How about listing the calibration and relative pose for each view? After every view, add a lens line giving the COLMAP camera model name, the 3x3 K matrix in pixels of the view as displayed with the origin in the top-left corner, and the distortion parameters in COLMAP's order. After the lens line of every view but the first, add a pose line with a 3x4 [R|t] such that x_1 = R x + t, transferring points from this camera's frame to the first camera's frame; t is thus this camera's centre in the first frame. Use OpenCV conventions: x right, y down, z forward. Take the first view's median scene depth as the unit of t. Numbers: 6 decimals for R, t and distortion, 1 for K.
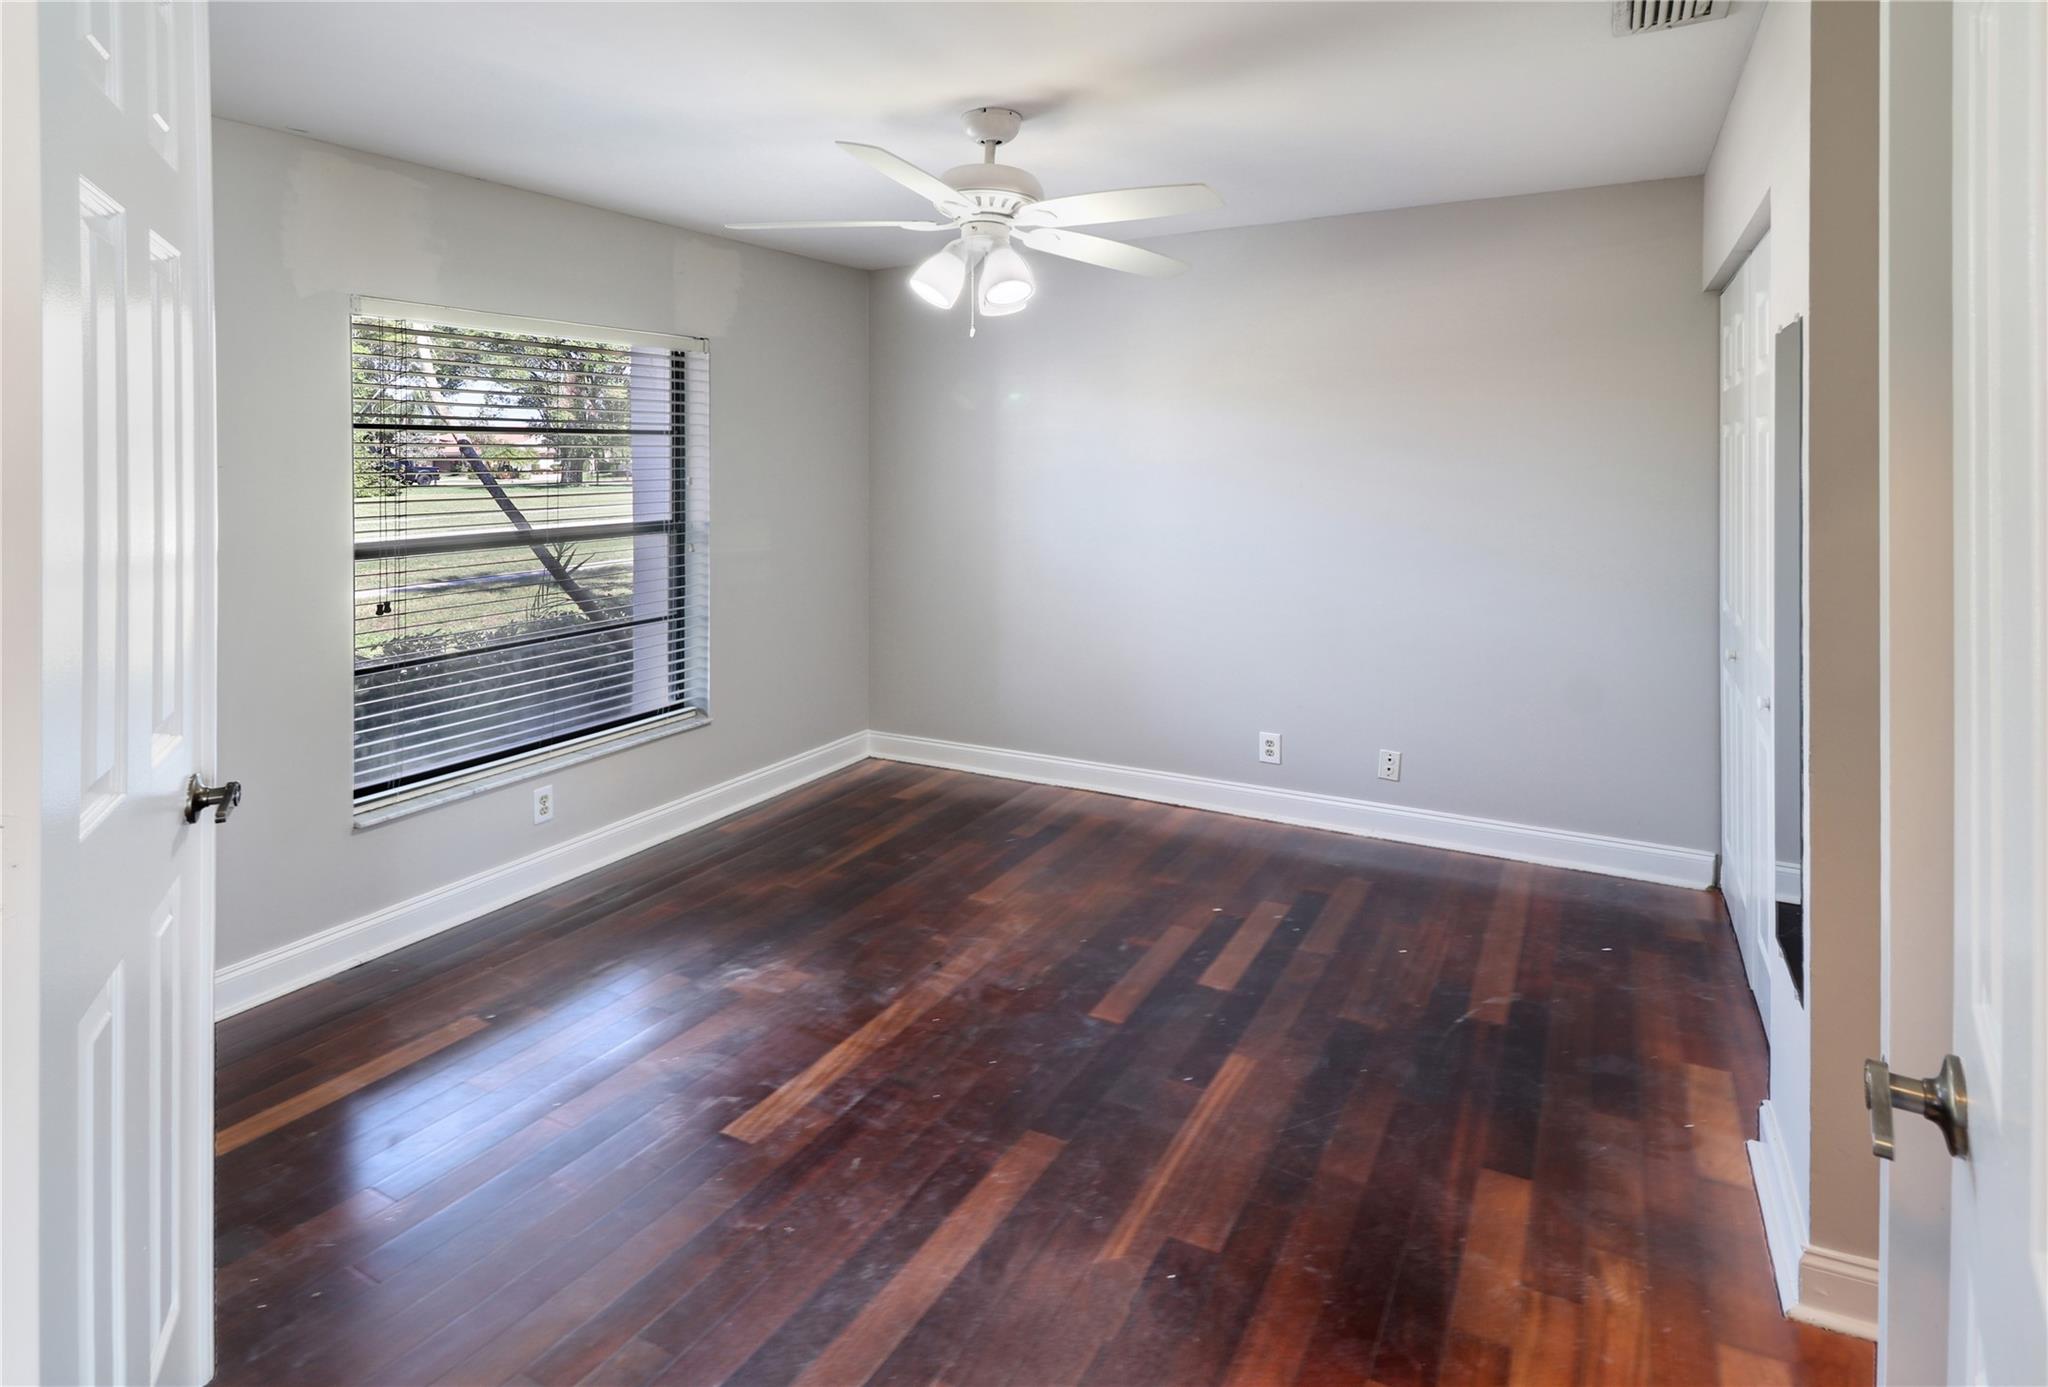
lens RADIAL K [[1035.9, 0, 1024.0], [0, 1035.9, 693.5], [0, 0, 1]] dist [0.000060, -0.000028]
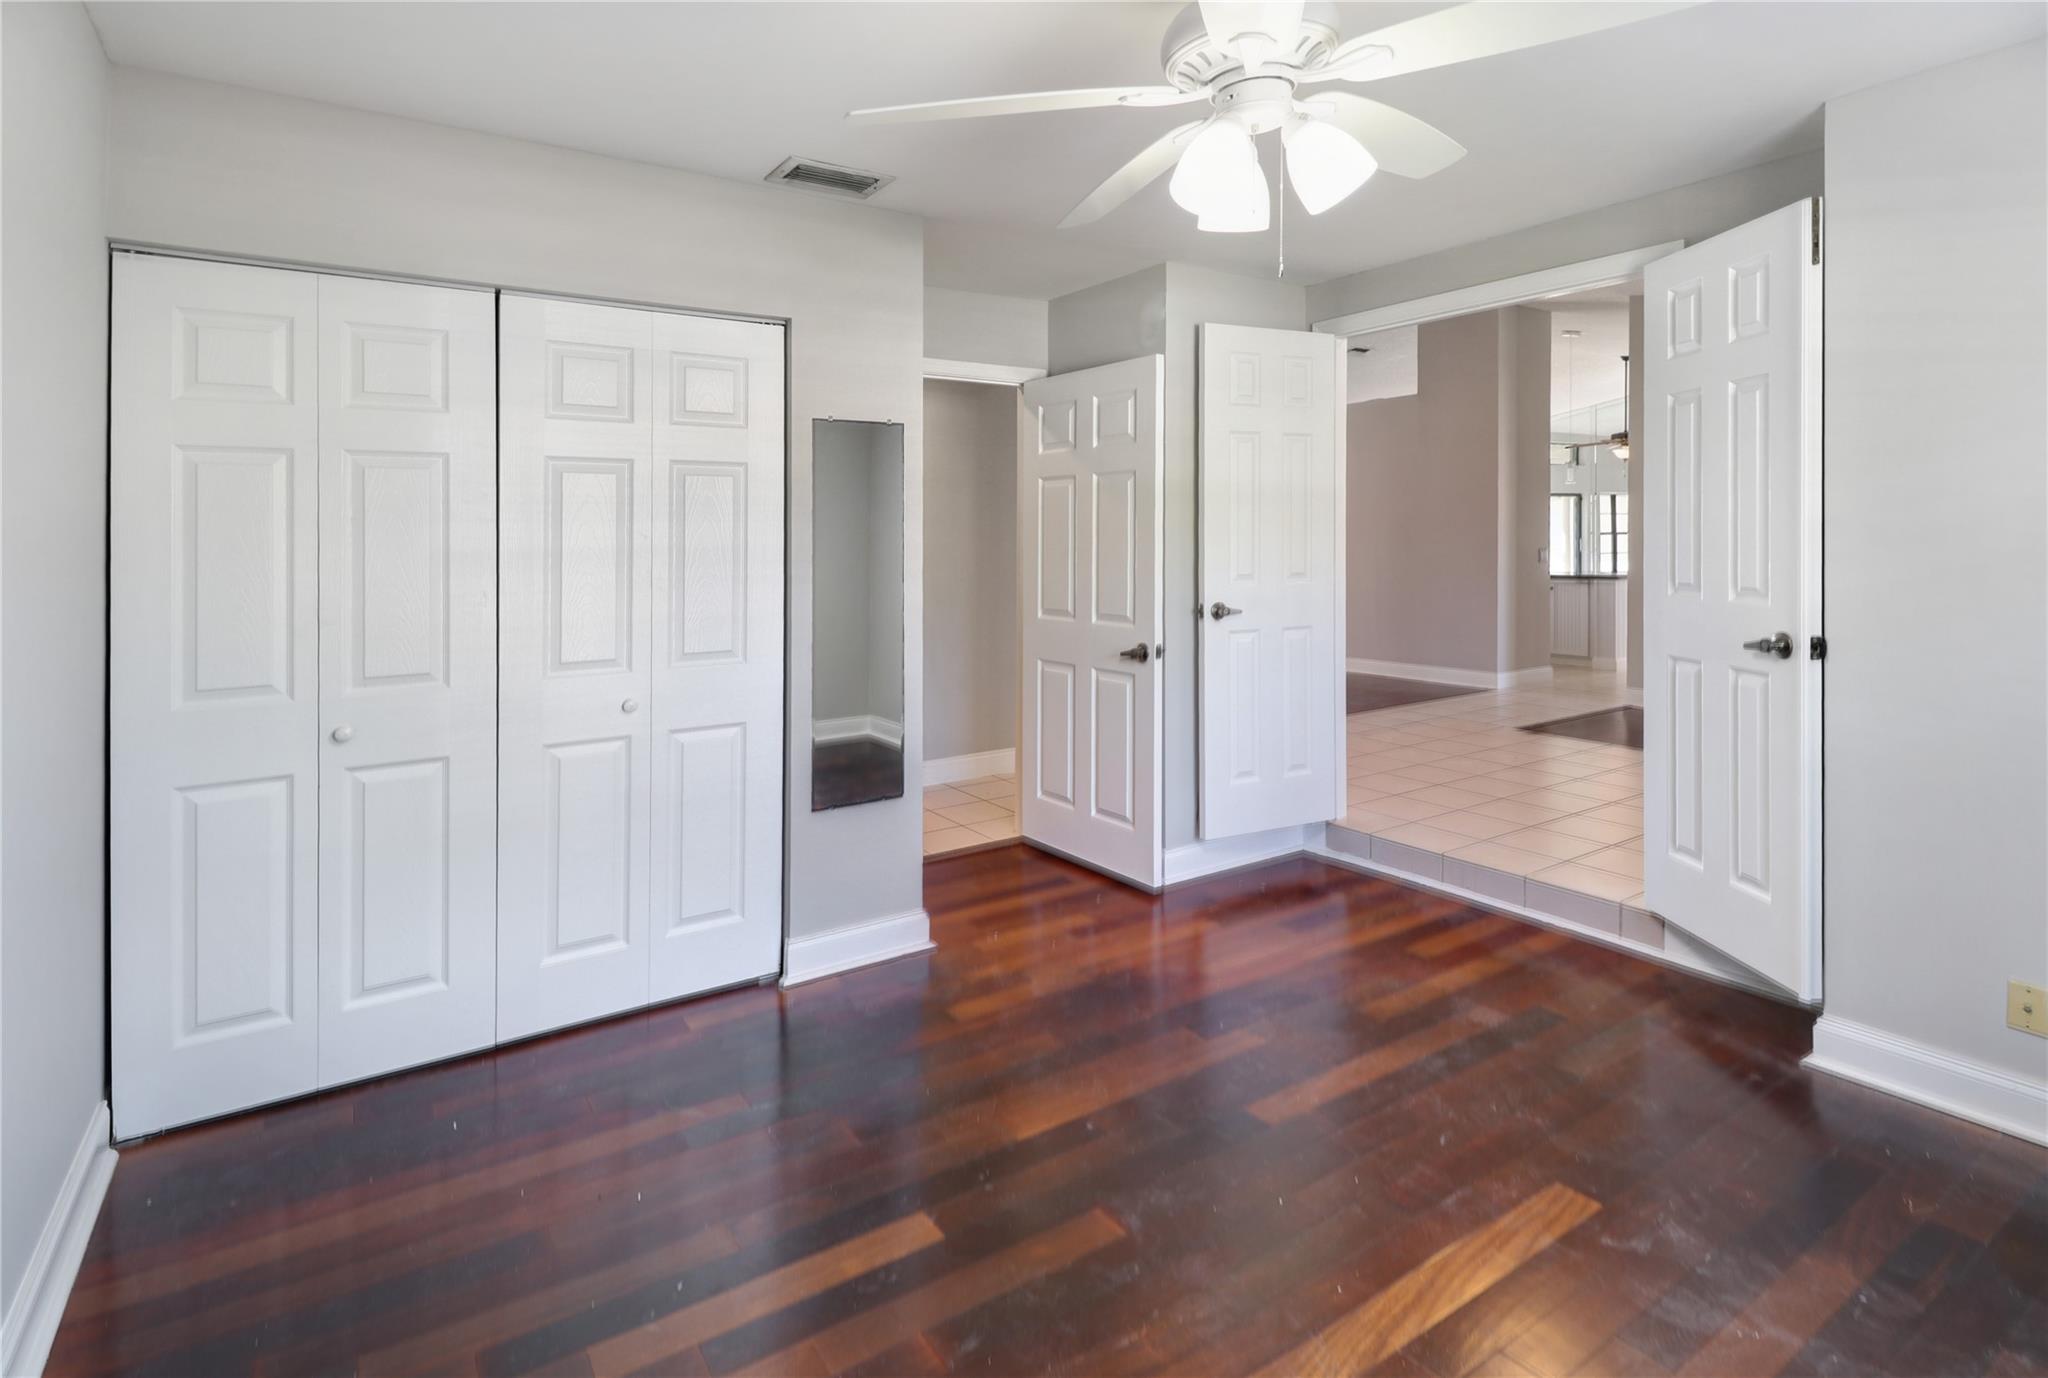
lens RADIAL K [[1035.9, 0, 1024.0], [0, 1035.9, 689.0], [0, 0, 1]] dist [0.000060, -0.000028]
pose [[-0.885880, -0.054841, 0.460661, -0.227642], [0.104130, 0.944145, 0.312647, -0.351286], [-0.452076, 0.324936, -0.830689, 1.797301]]
